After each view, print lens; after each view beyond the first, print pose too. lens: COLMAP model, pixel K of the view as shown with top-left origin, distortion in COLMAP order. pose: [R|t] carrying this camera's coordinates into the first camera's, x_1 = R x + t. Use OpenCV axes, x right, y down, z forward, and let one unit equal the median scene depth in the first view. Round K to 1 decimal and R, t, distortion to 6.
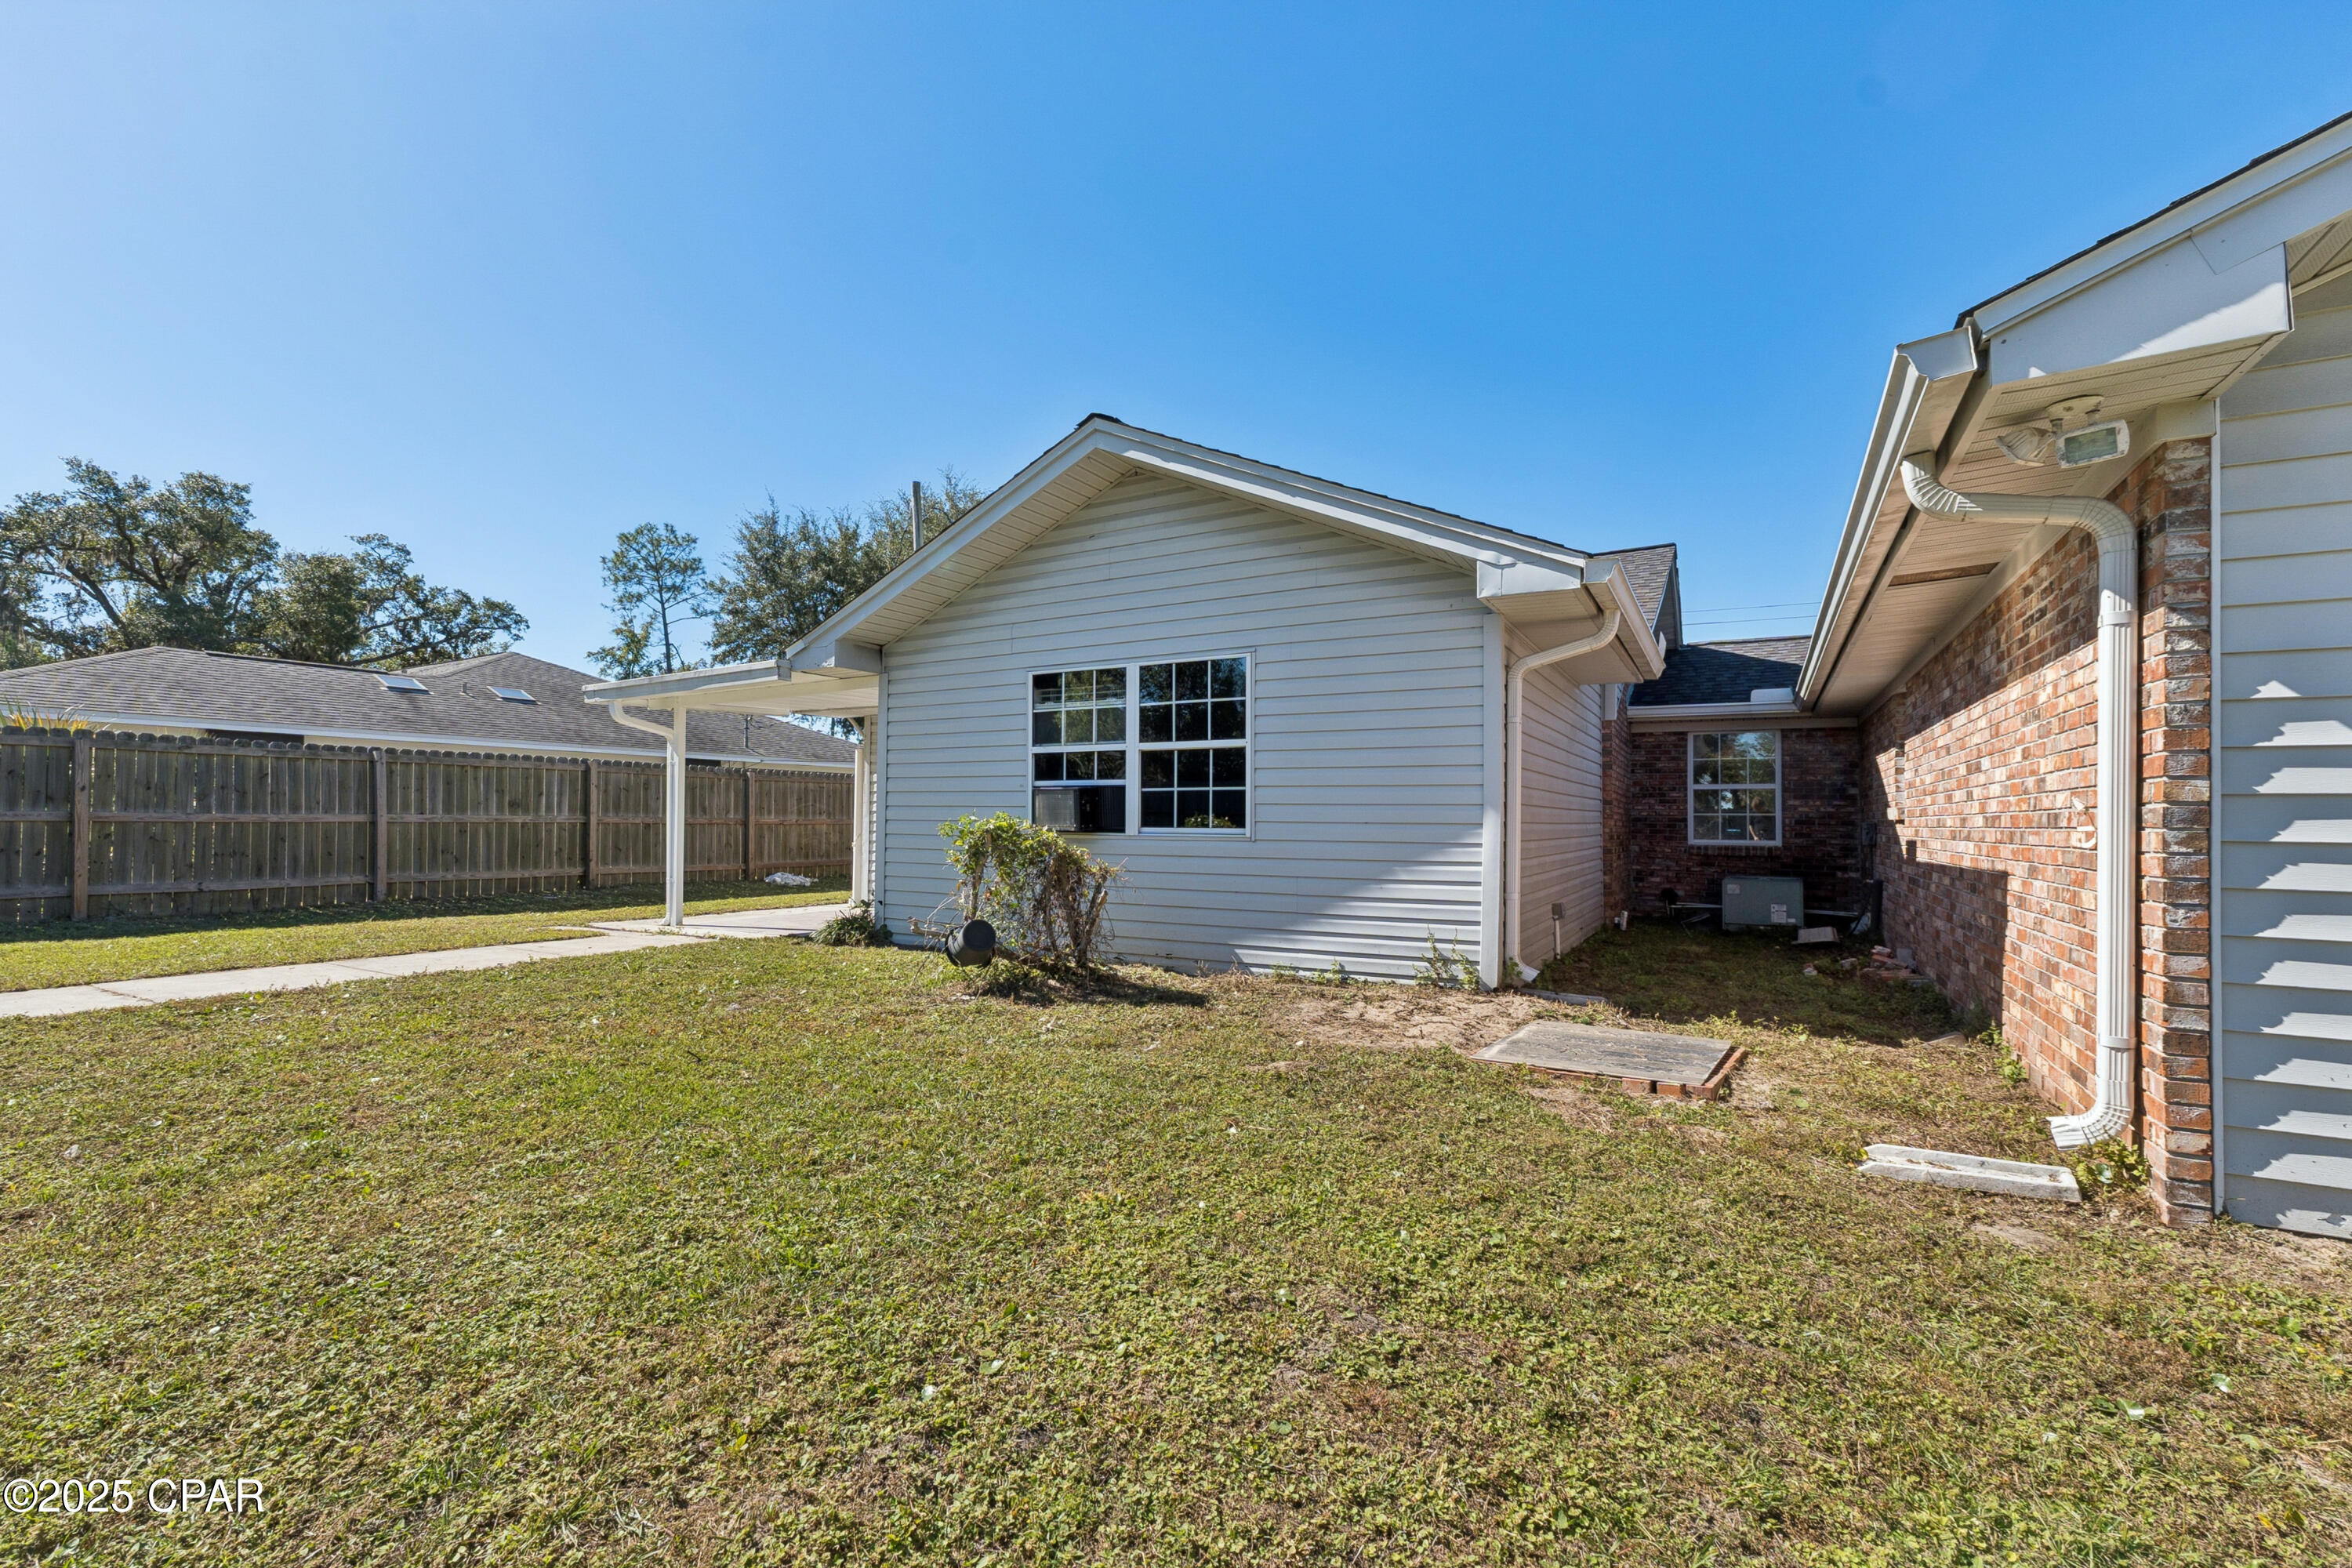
lens RADIAL K [[1008.7, 0, 1176.5], [0, 1008.7, 810.1], [0, 0, 1]] dist [0.001173, -0.000107]
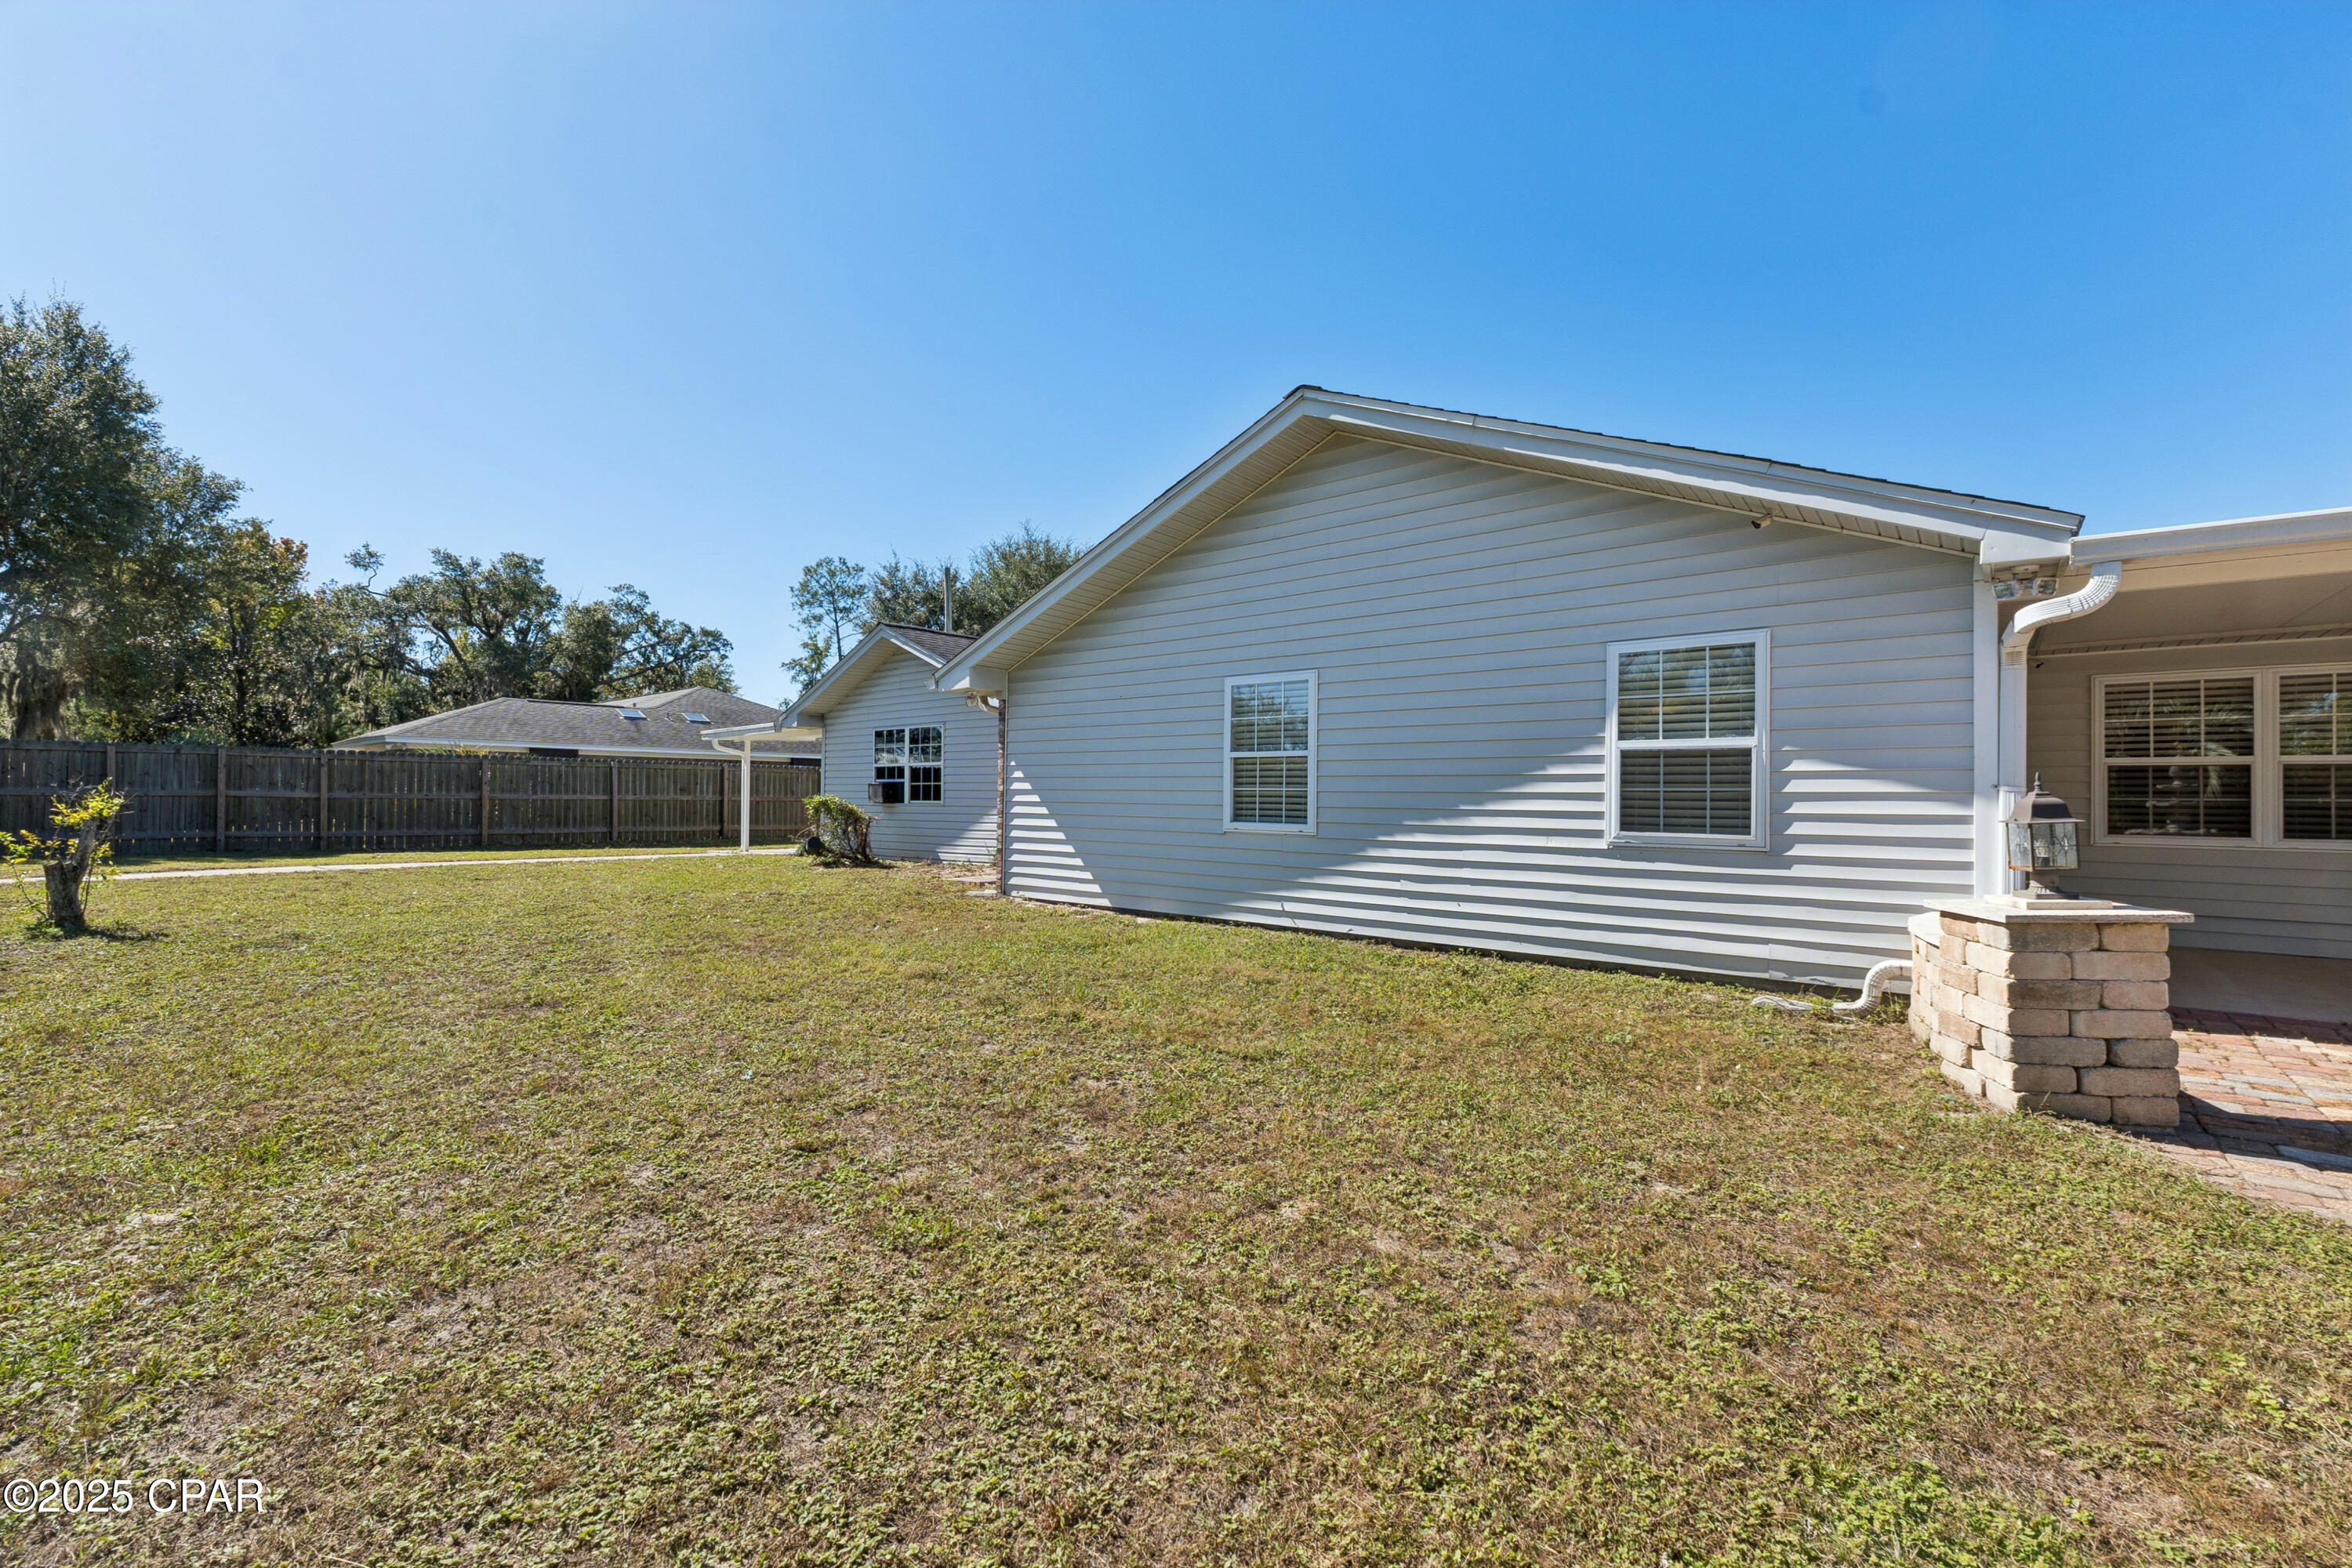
lens RADIAL K [[997.3, 0, 1176.0], [0, 997.3, 784.0], [0, 0, 1]] dist [0.002582, 0.000286]
pose [[0.985340, -0.003041, -0.170574, 0.183363], [0.001843, 0.999973, -0.007183, -0.000550], [0.170591, 0.006764, 0.985319, -0.214421]]
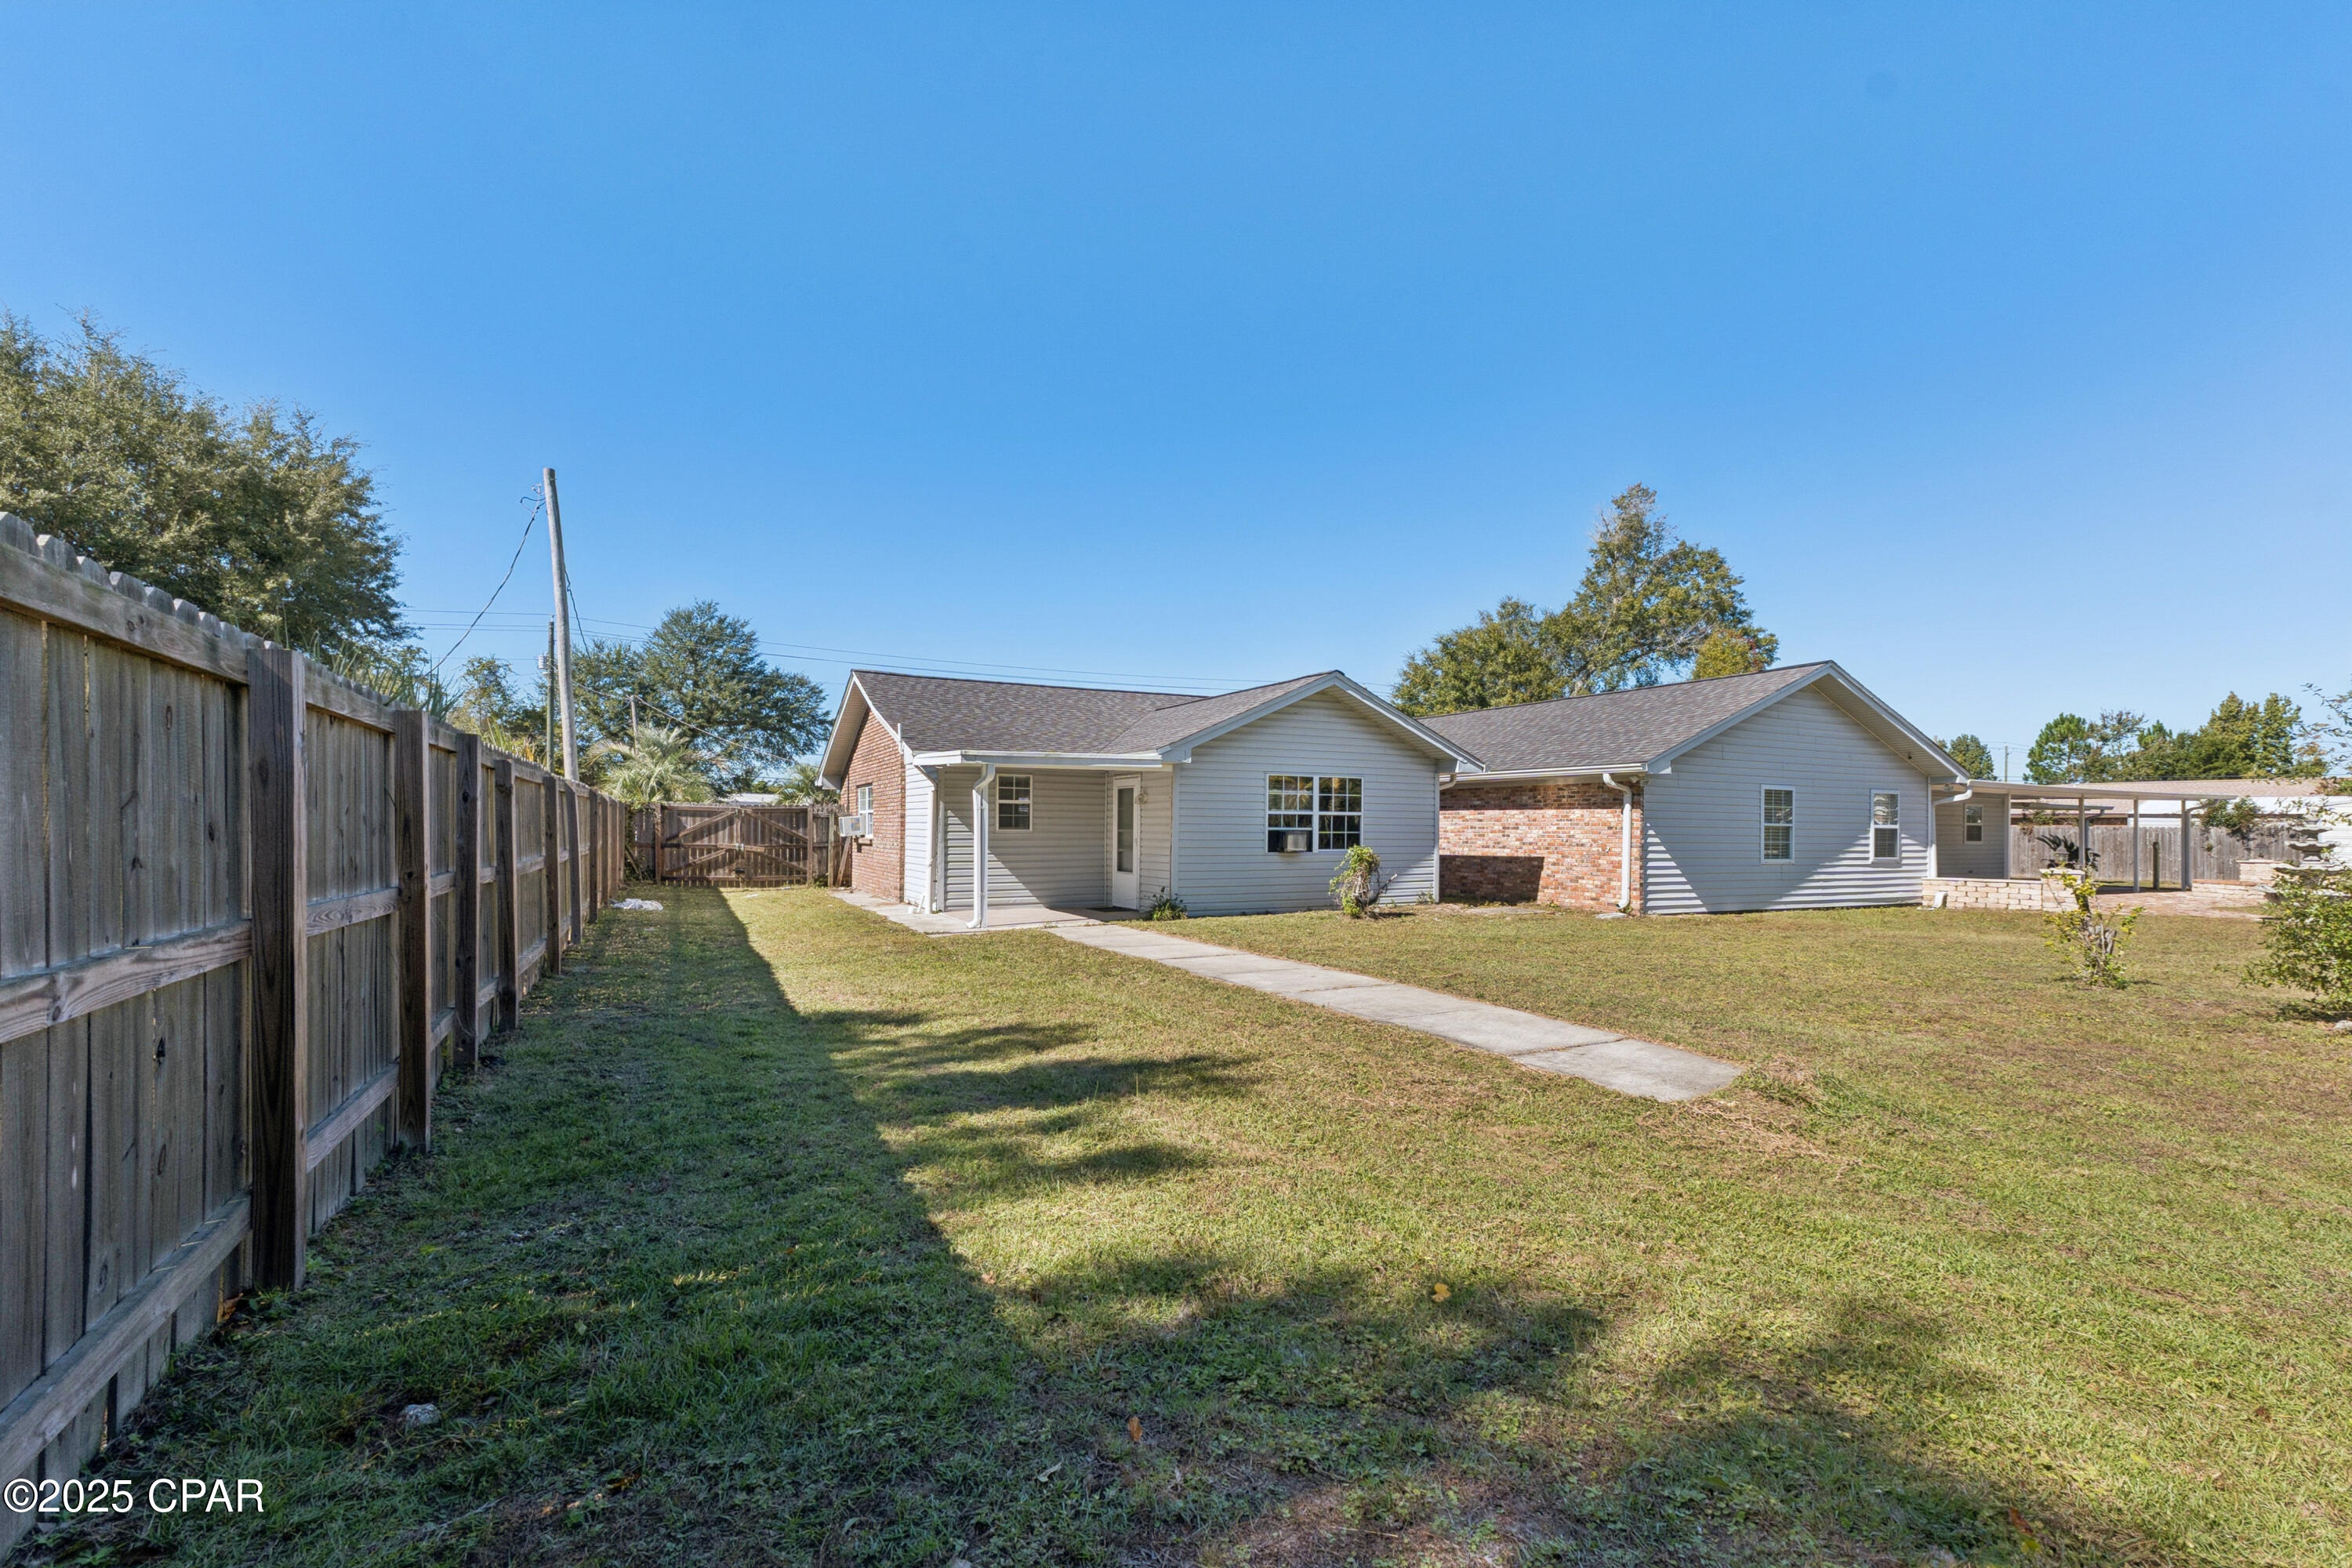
lens RADIAL K [[1008.7, 0, 1176.5], [0, 1008.7, 810.1], [0, 0, 1]] dist [0.001173, -0.000107]
pose [[0.532045, 0.014853, 0.846586, -0.413054], [-0.009053, 0.999889, -0.011853, -0.008029], [-0.846668, -0.001358, 0.532120, 0.016540]]
